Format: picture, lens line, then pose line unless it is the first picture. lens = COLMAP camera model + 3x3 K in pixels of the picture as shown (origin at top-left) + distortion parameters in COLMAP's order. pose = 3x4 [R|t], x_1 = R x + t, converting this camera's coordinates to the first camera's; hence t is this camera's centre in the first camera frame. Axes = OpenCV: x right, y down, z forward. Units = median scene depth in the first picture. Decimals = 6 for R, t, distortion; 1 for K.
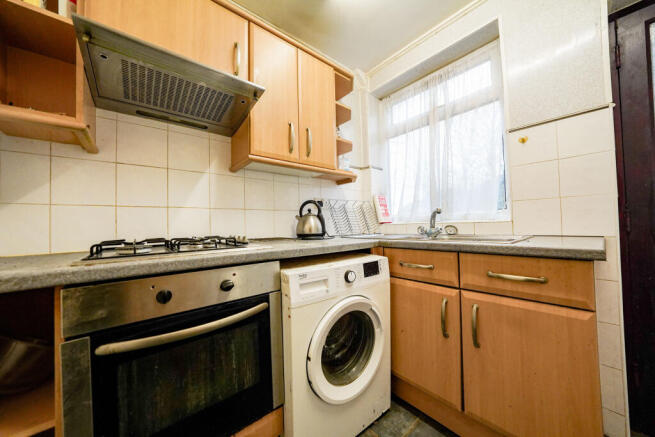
lens RADIAL K [[227.9, 0, 328.0], [0, 227.9, 219.7], [0, 0, 1]] dist [-0.013339, 0.000002]
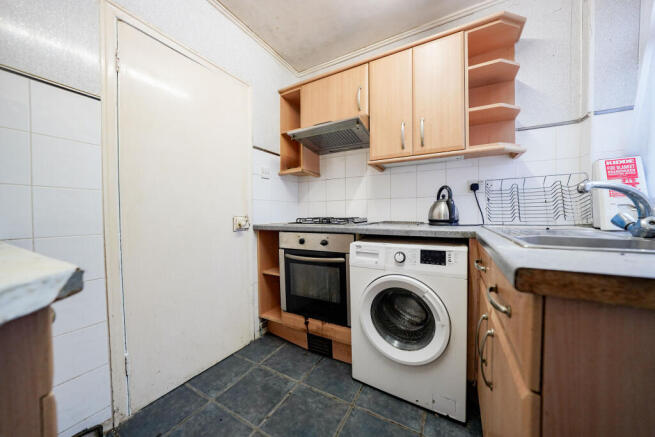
lens RADIAL K [[227.9, 0, 327.4], [0, 227.9, 218.3], [0, 0, 1]] dist [-0.013339, 0.000002]
pose [[0.362293, 0.039596, -0.931223, 0.889912], [0.021305, 0.998484, 0.050744, -0.007957], [0.931821, -0.038224, 0.360900, 0.230219]]
